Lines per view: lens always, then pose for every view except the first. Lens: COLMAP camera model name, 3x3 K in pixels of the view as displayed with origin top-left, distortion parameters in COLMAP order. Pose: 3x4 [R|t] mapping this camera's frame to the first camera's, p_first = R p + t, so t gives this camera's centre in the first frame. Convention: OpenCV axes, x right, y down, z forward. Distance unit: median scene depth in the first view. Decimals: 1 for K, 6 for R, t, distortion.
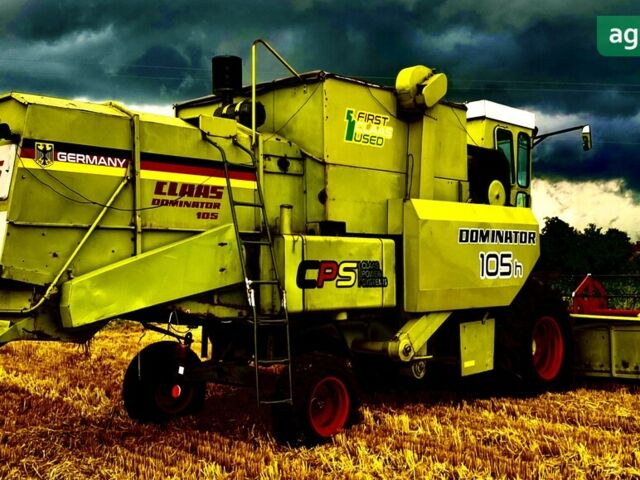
lens RADIAL K [[873.7, 0, 319.2], [0, 873.7, 239.8], [0, 0, 1]] dist [0.054425, 0.000000]
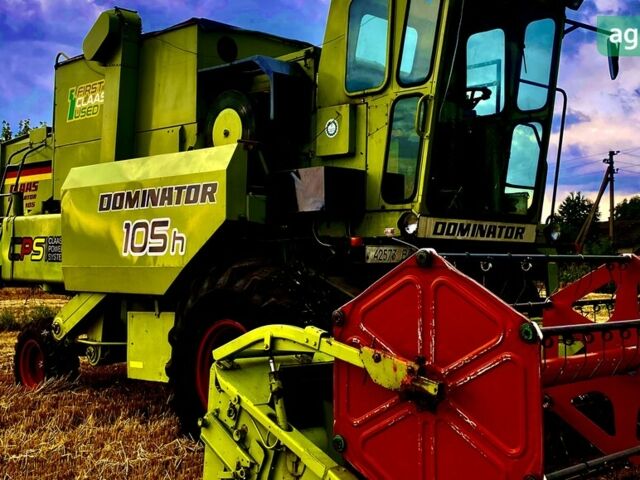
lens RADIAL K [[873.7, 0, 319.7], [0, 873.7, 240.1], [0, 0, 1]] dist [0.054425, 0.000000]
pose [[-0.061901, -0.011408, -0.998017, 0.936904], [0.031525, 0.999413, -0.013379, 0.046145], [0.997584, -0.032291, -0.061505, 1.208640]]
